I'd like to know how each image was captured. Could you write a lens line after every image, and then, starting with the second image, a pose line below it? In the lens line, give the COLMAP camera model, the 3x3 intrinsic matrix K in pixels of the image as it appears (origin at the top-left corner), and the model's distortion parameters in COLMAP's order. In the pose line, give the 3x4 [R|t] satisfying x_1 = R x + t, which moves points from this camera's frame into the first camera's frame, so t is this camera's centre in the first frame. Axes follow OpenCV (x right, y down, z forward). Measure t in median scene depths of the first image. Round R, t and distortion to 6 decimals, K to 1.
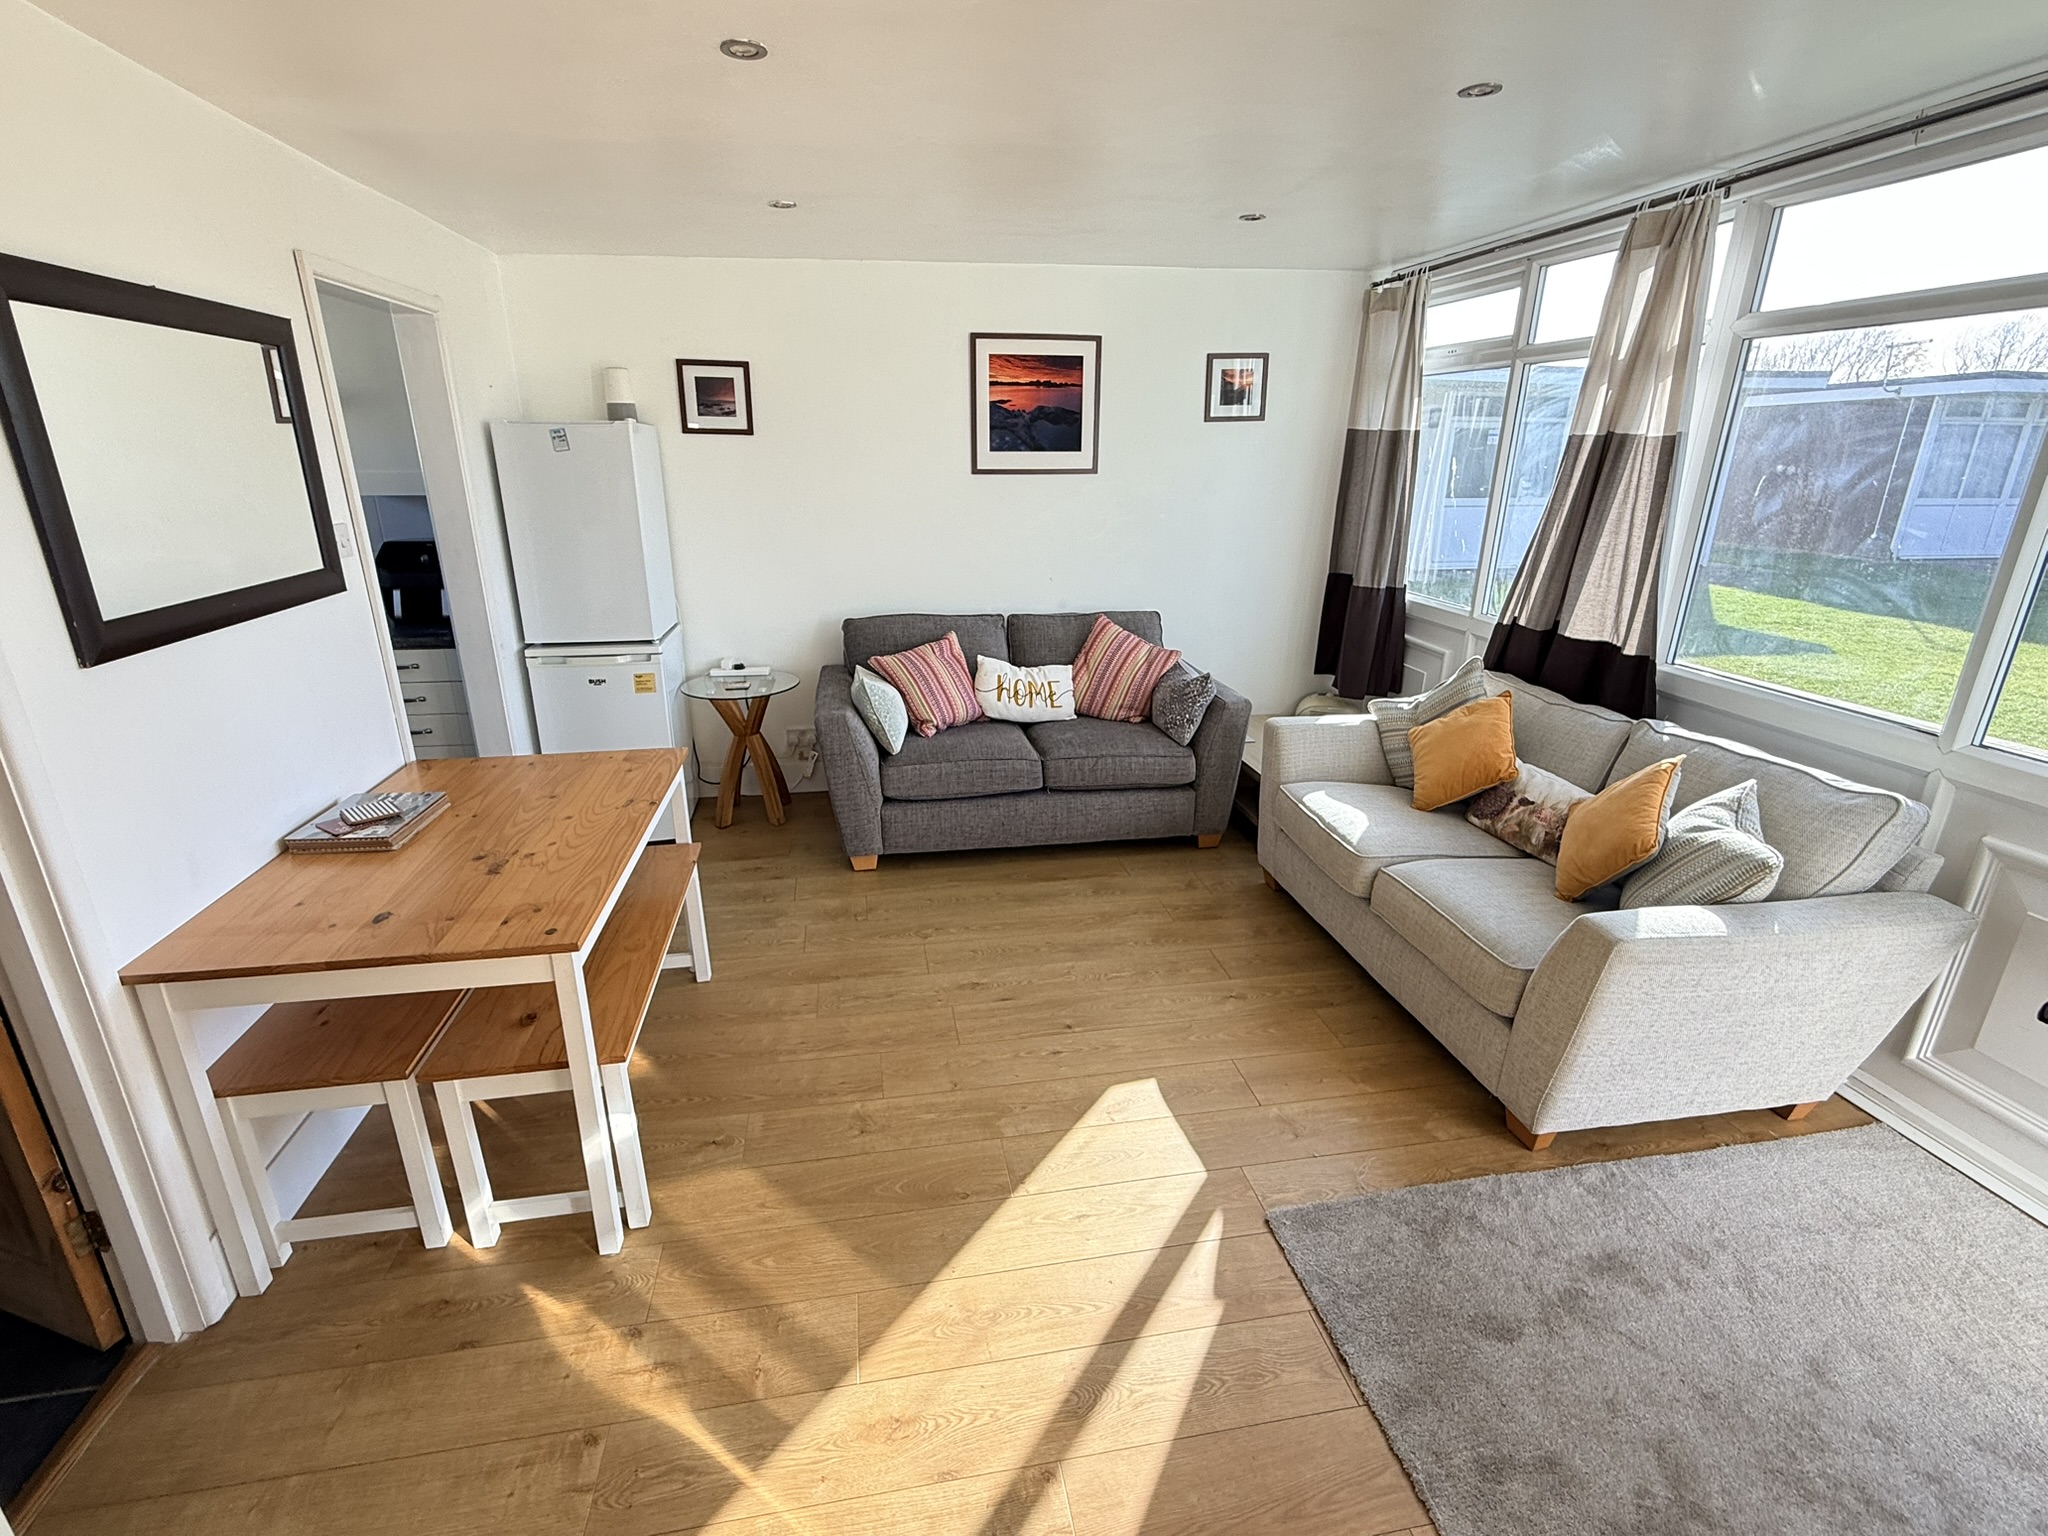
lens RADIAL K [[934.1, 0, 1021.9], [0, 934.1, 762.9], [0, 0, 1]] dist [-0.002497, 0.000036]
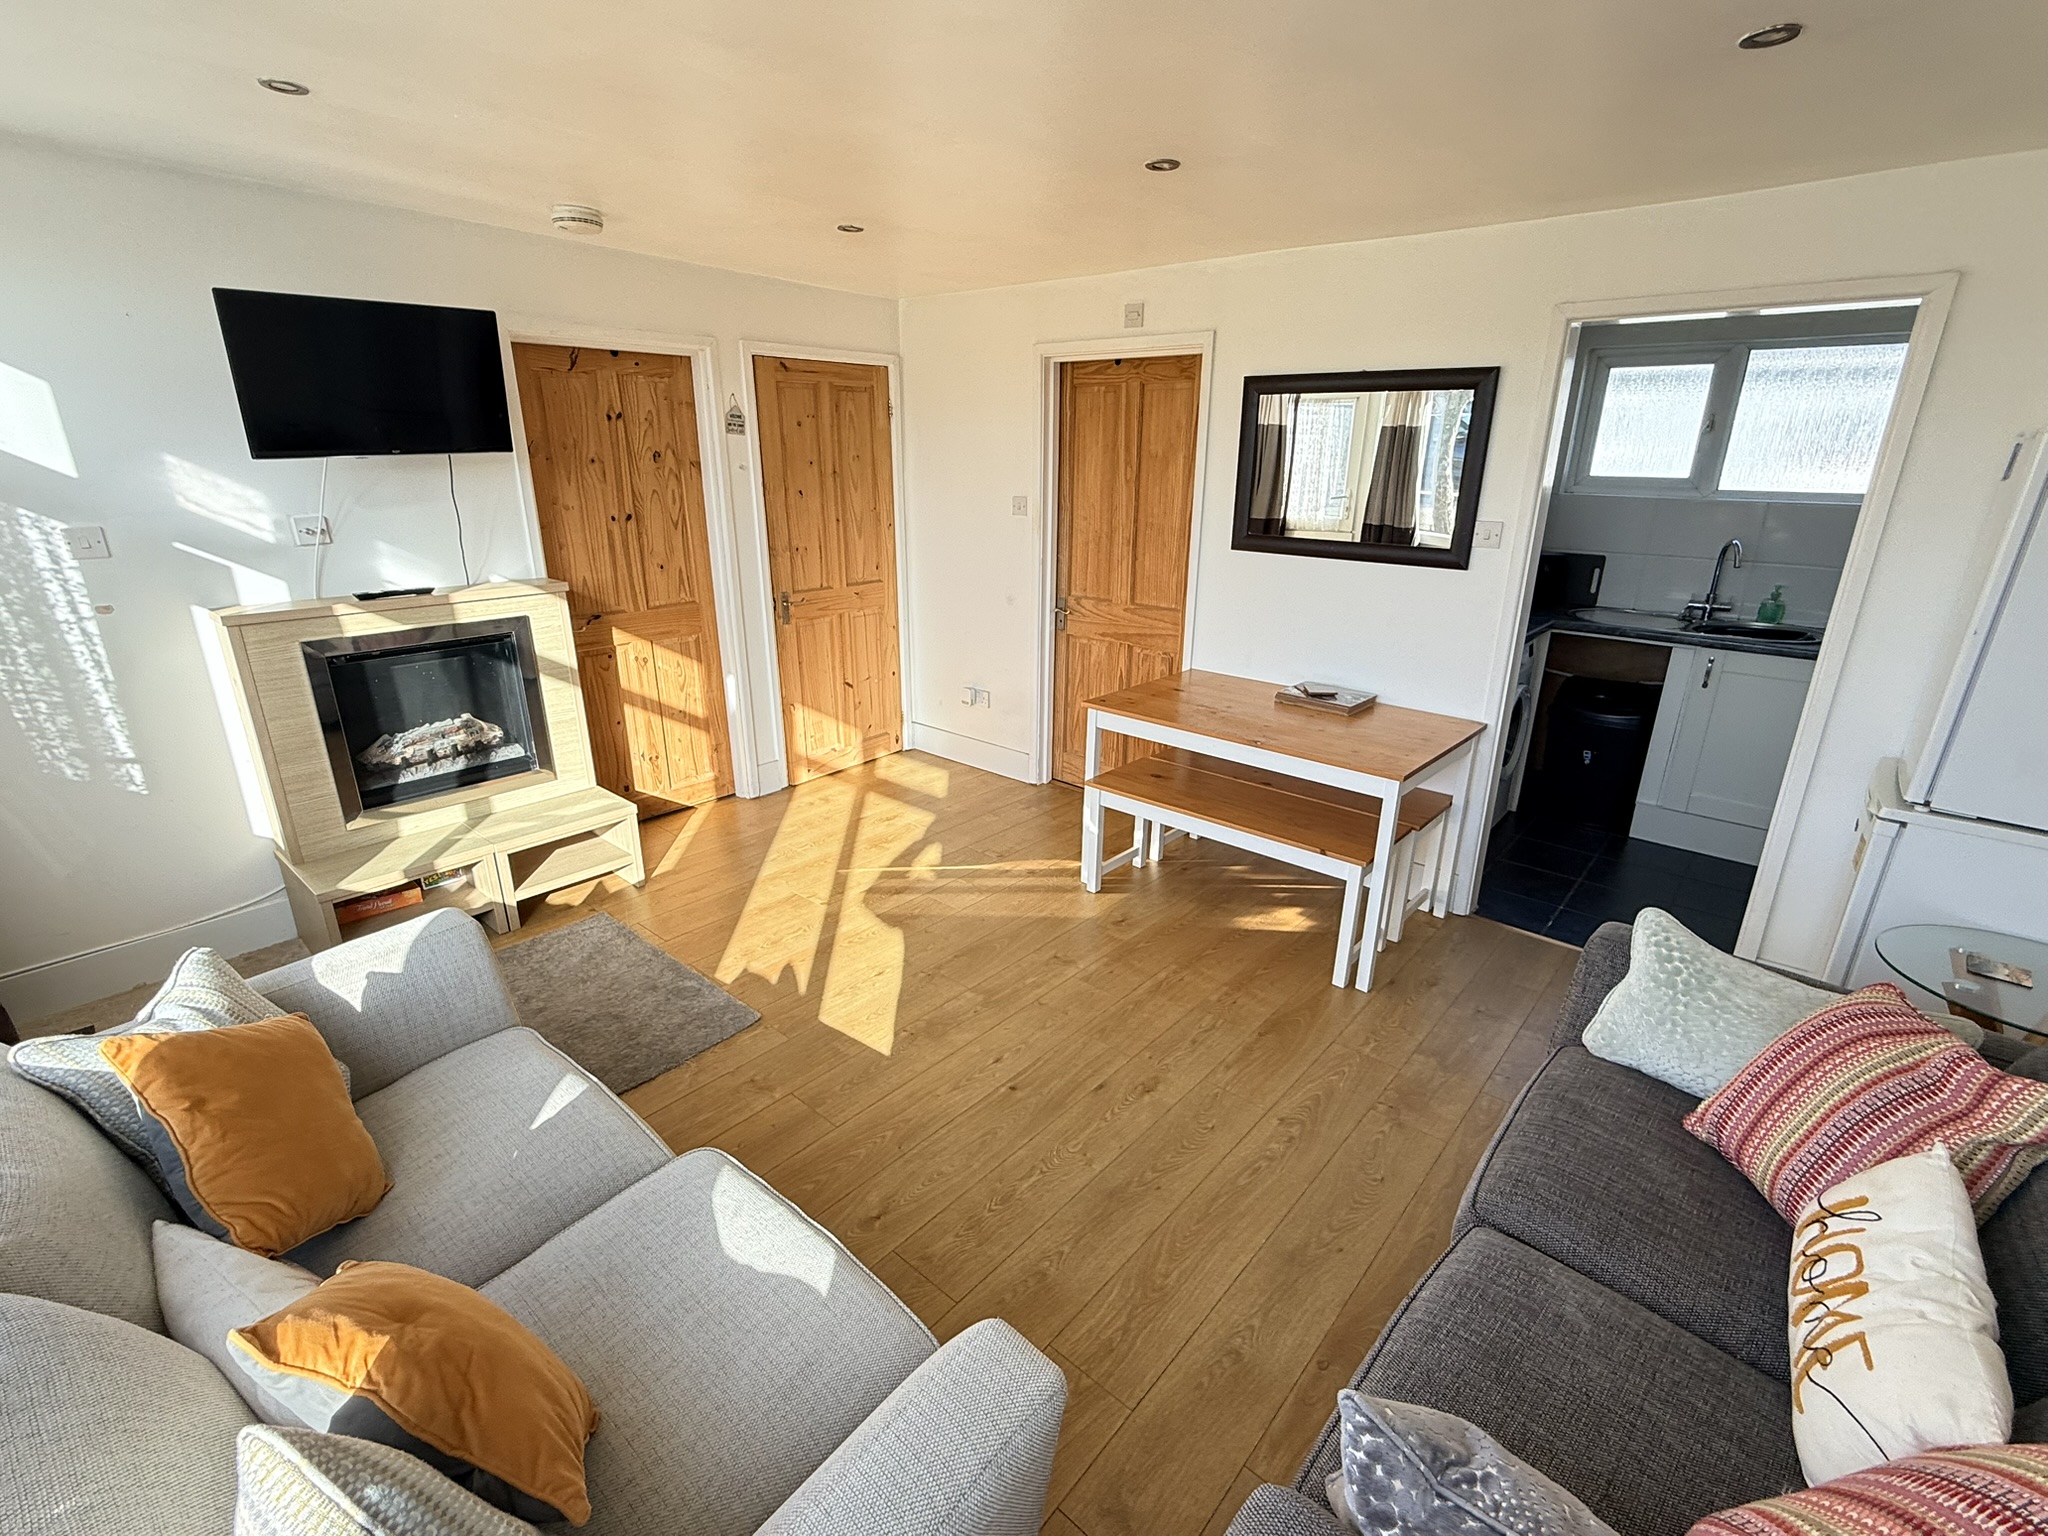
lens RADIAL K [[934.1, 0, 1021.9], [0, 934.1, 762.9], [0, 0, 1]] dist [-0.002497, 0.000036]
pose [[-0.786008, 0.185972, -0.589581, 0.368561], [-0.214572, 0.812329, 0.542292, -0.334073], [0.579785, 0.552753, -0.598592, 0.967505]]
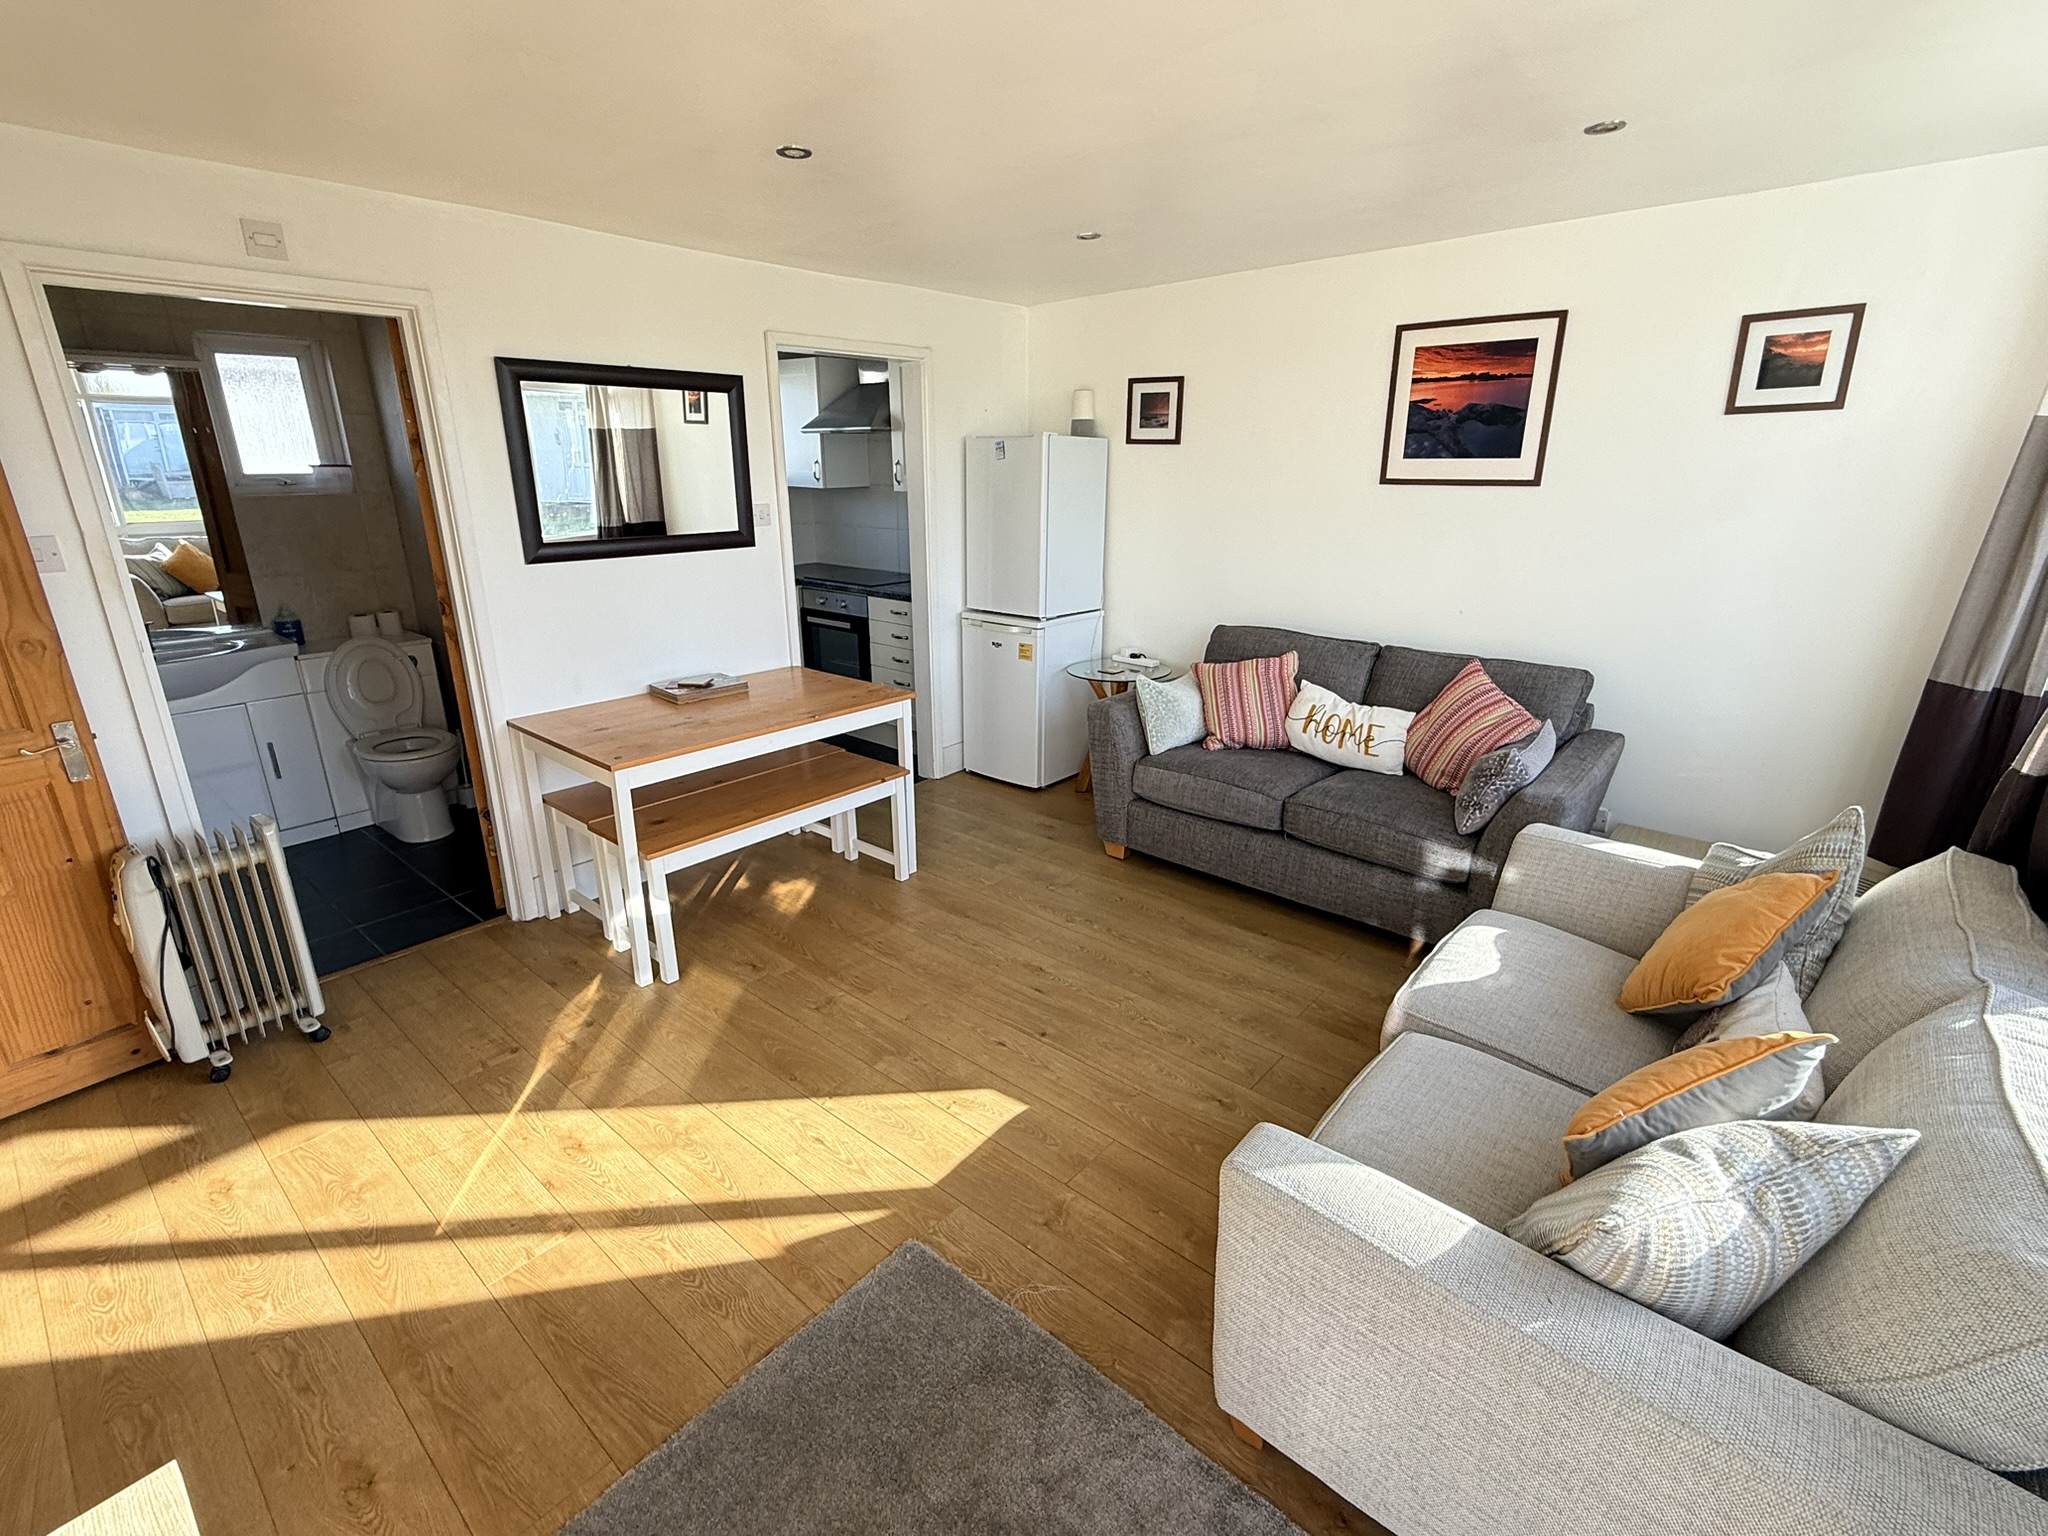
lens RADIAL K [[934.1, 0, 1021.9], [0, 934.1, 762.9], [0, 0, 1]] dist [-0.002497, 0.000036]
pose [[0.630522, 0.233920, -0.740083, 0.491042], [-0.246601, 0.964474, 0.094749, -0.057366], [0.735955, 0.122764, 0.665807, 0.204444]]
